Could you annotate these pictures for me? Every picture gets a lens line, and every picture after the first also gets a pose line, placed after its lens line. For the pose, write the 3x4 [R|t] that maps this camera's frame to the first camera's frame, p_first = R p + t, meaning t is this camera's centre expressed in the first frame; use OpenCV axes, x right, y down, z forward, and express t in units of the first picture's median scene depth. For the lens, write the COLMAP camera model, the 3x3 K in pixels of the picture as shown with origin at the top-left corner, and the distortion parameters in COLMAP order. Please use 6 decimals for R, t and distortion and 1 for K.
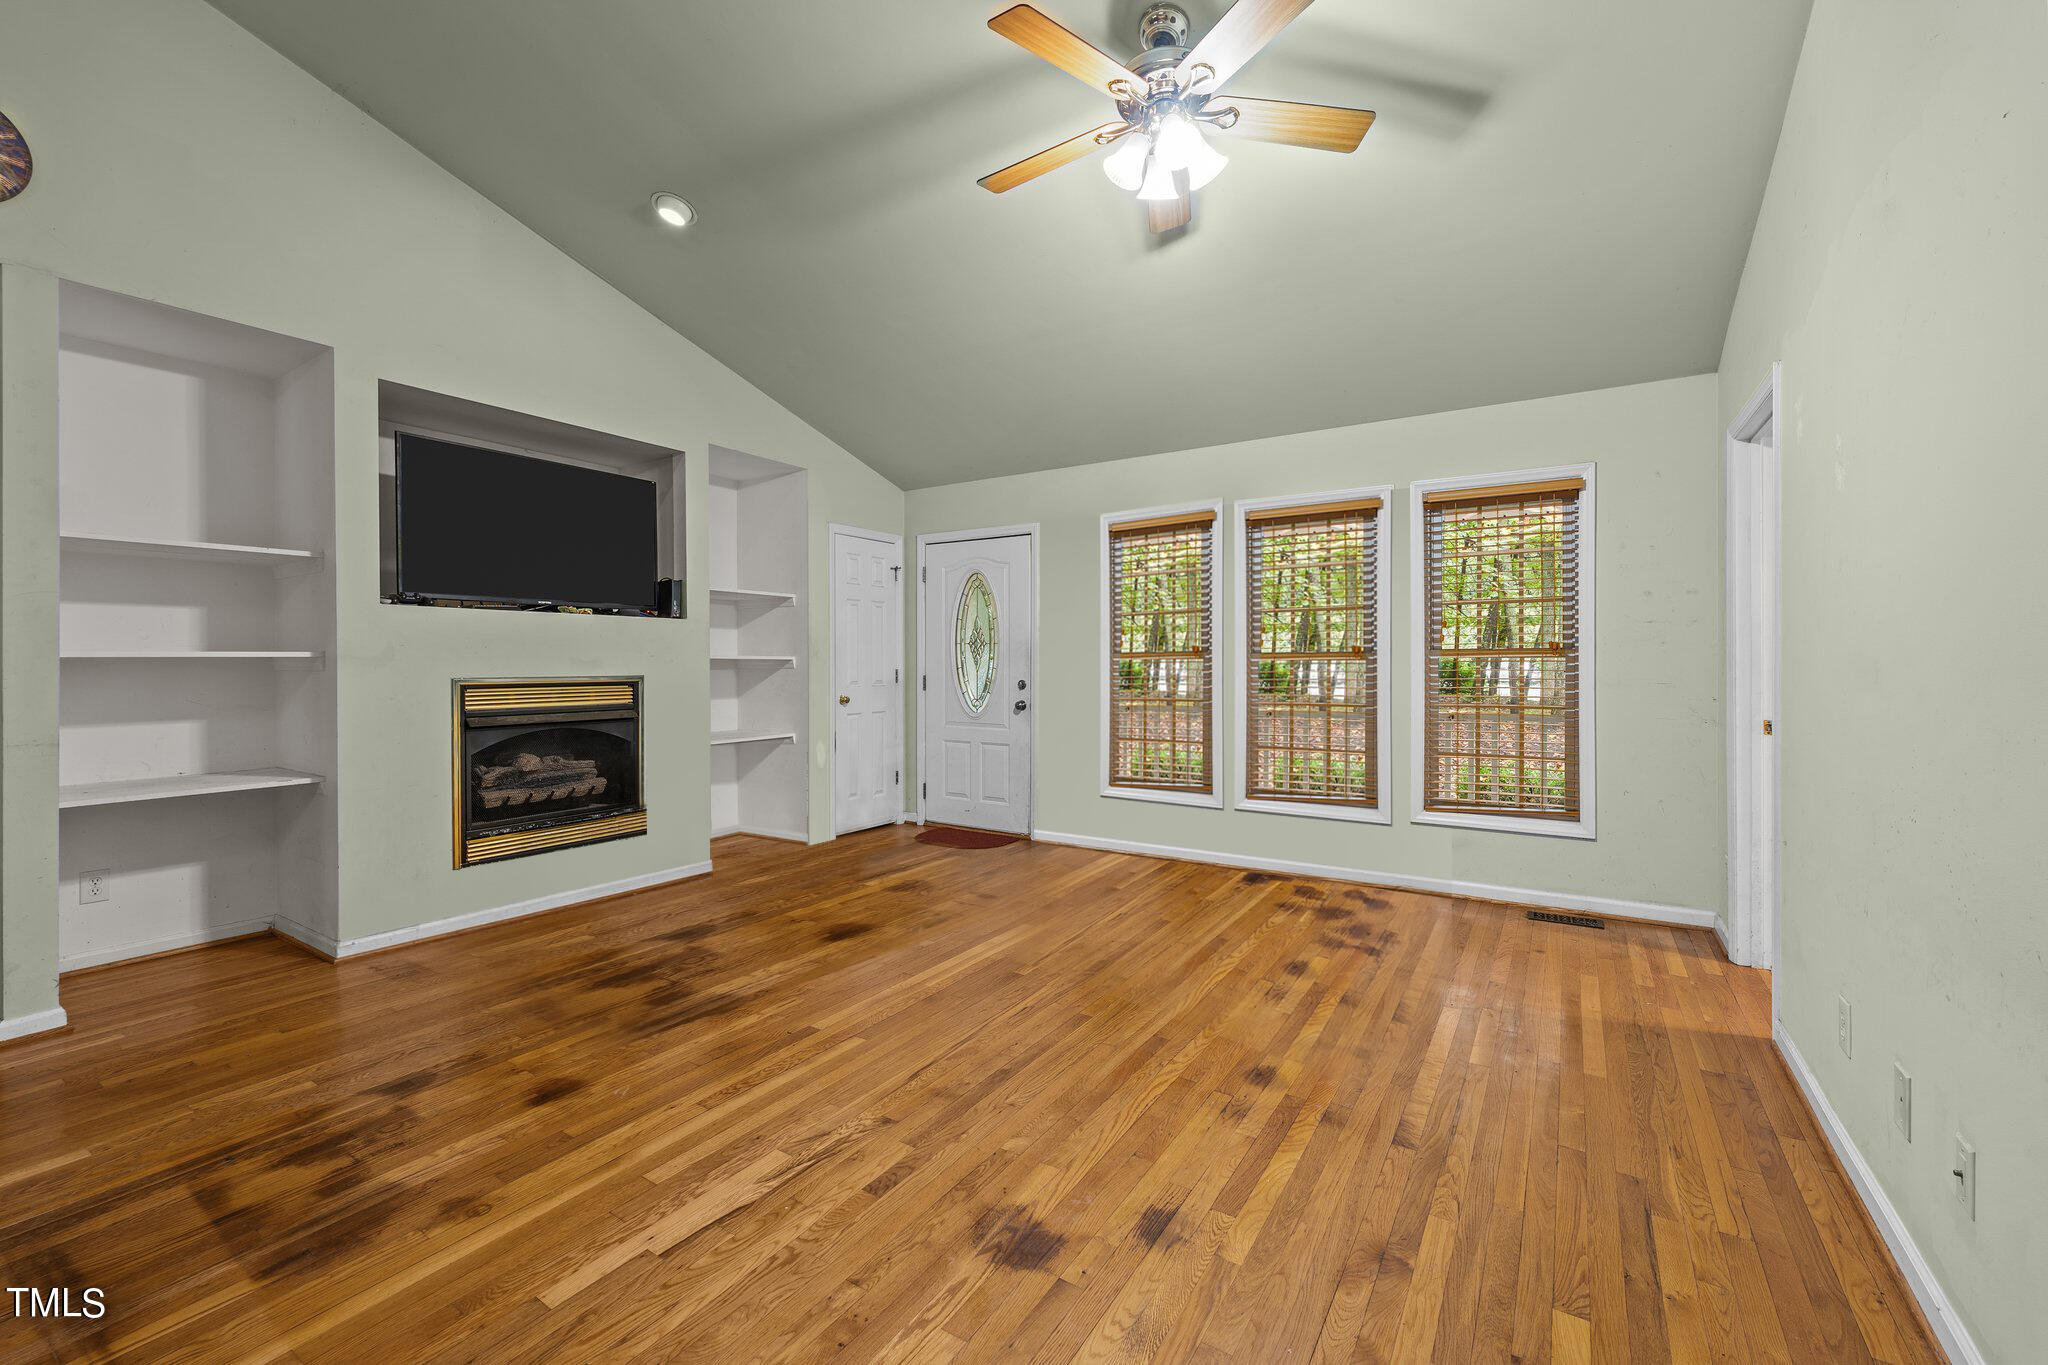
lens RADIAL K [[831.4, 0, 1024.0], [0, 831.4, 682.5], [0, 0, 1]] dist [-0.000303, 0.000116]
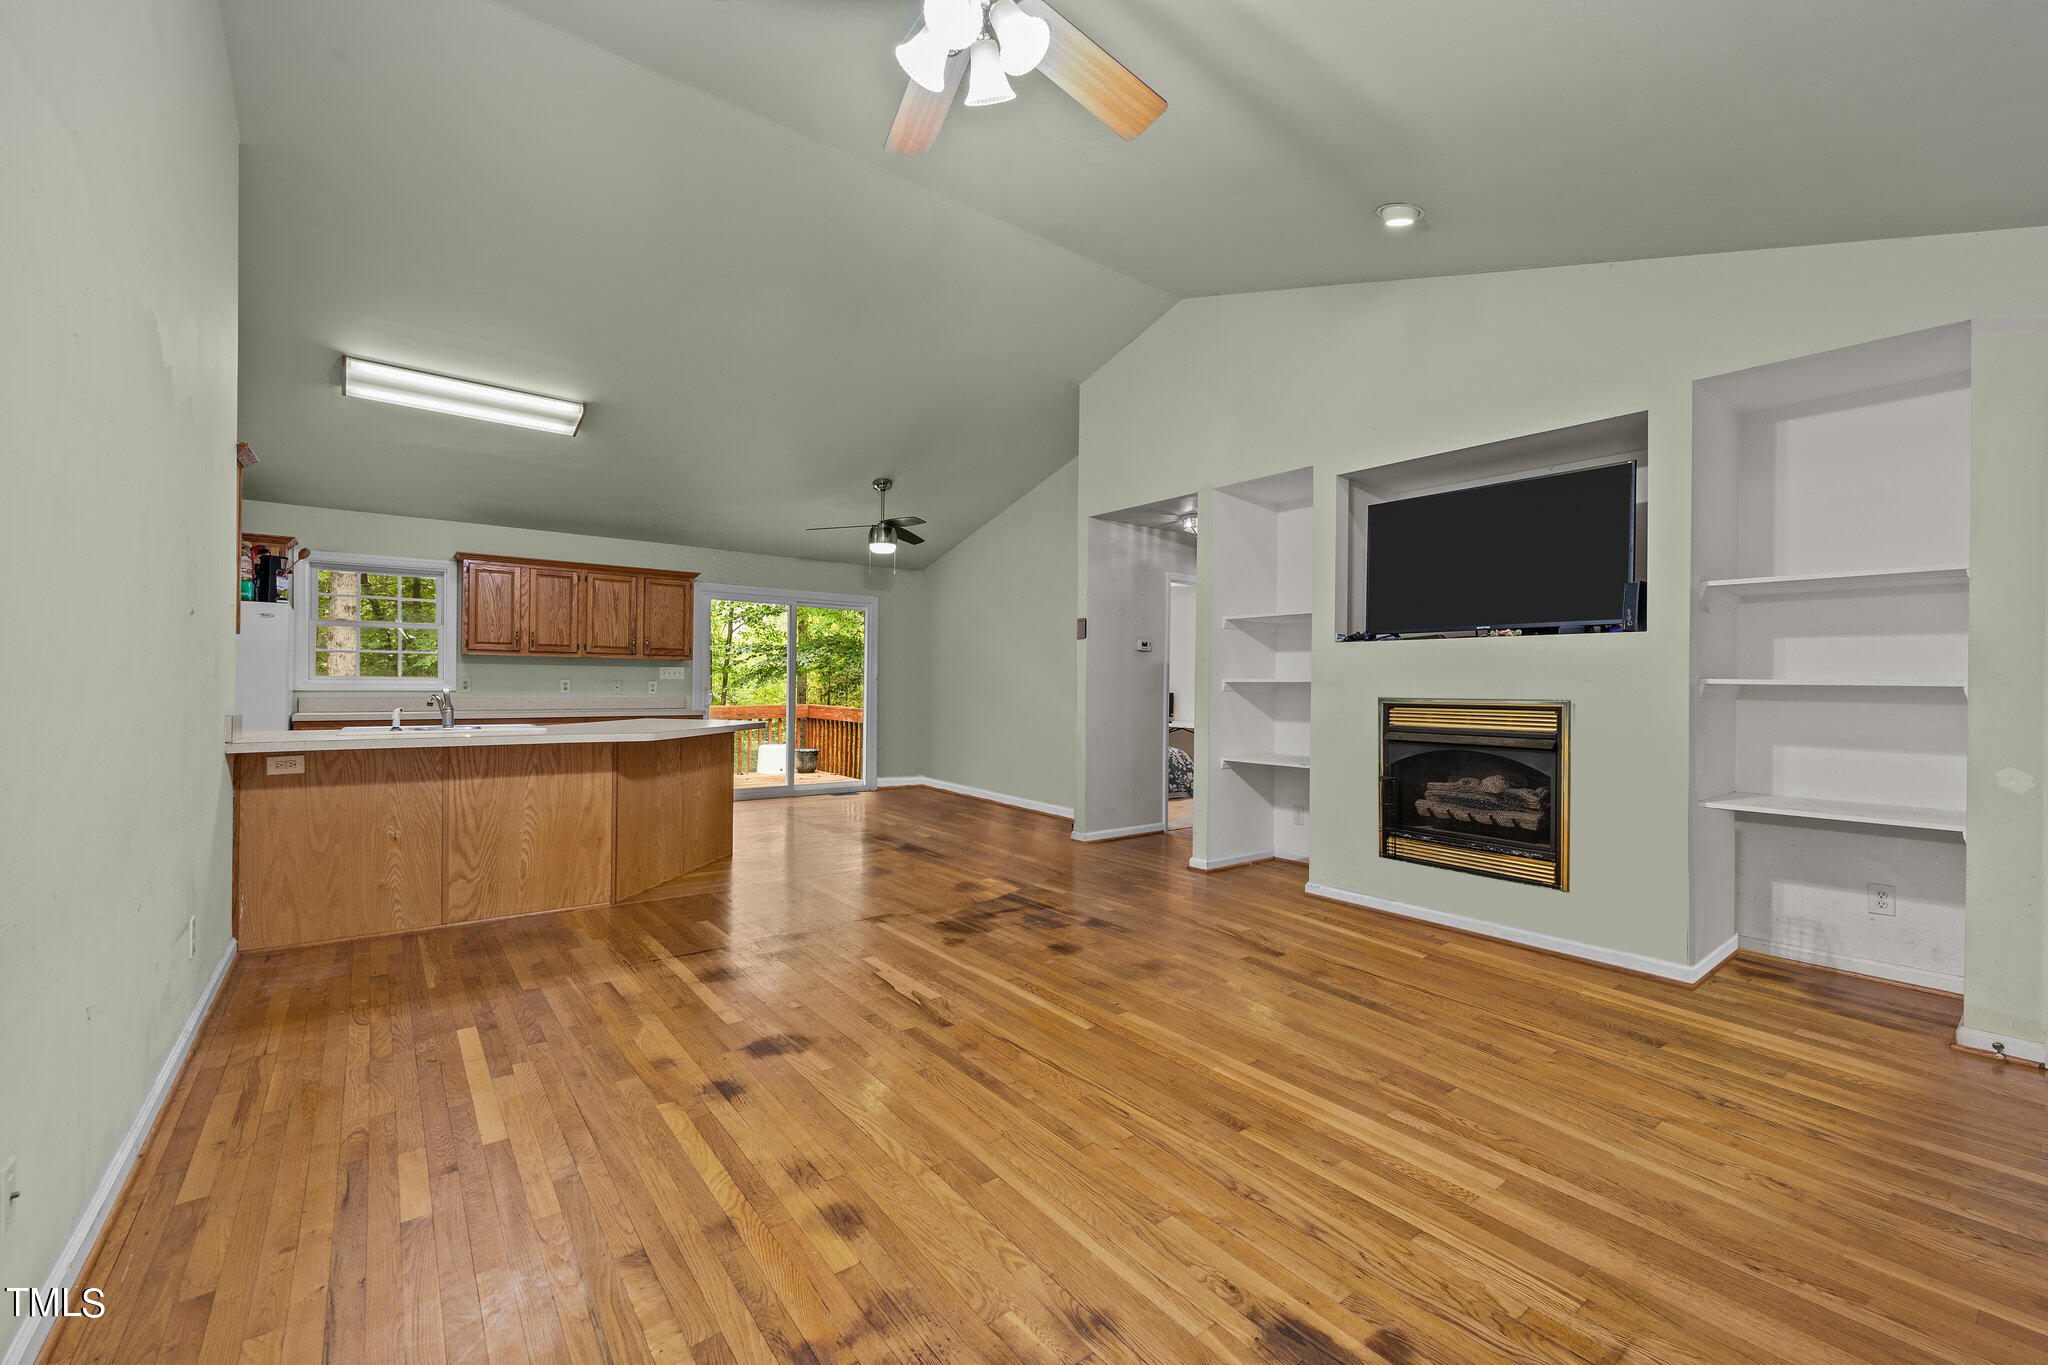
lens RADIAL K [[831.4, 0, 1024.0], [0, 831.4, 682.5], [0, 0, 1]] dist [-0.000303, 0.000116]
pose [[-0.324888, -0.002446, -0.945749, 0.699191], [-0.027318, 0.999604, 0.006799, -0.023651], [0.945358, 0.028045, -0.324826, 1.016062]]
